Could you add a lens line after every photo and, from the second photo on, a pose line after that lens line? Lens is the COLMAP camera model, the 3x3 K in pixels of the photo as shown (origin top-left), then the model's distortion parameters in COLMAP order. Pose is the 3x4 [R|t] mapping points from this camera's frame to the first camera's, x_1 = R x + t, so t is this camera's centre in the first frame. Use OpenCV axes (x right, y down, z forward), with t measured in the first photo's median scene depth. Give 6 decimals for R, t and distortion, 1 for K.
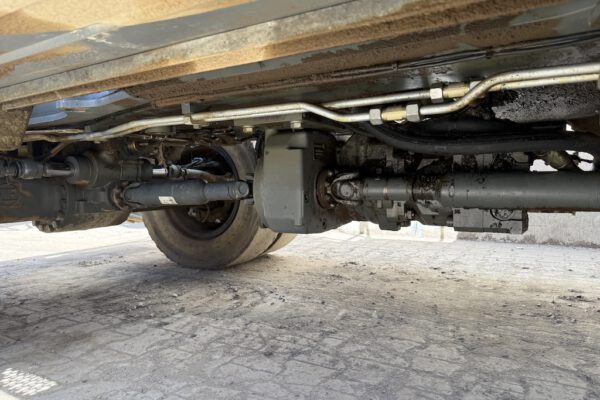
lens RADIAL K [[421.7, 0, 301.3], [0, 421.7, 200.4], [0, 0, 1]] dist [0.066754, -0.078269]
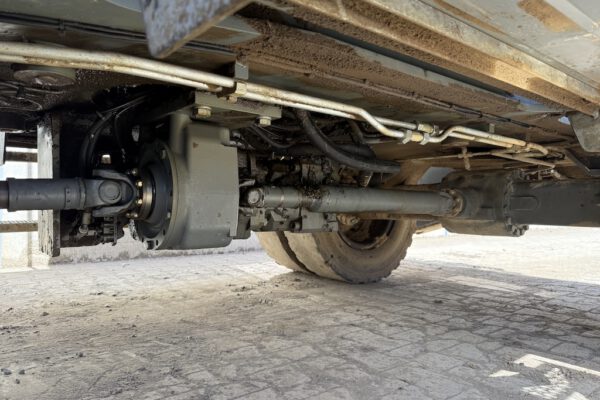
lens RADIAL K [[421.7, 0, 298.8], [0, 421.7, 199.7], [0, 0, 1]] dist [0.066754, -0.078269]
pose [[0.364580, 0.027249, 0.930773, -0.655472], [0.029647, 0.998725, -0.040851, 0.021369], [-0.930700, 0.042488, 0.363308, 0.489311]]
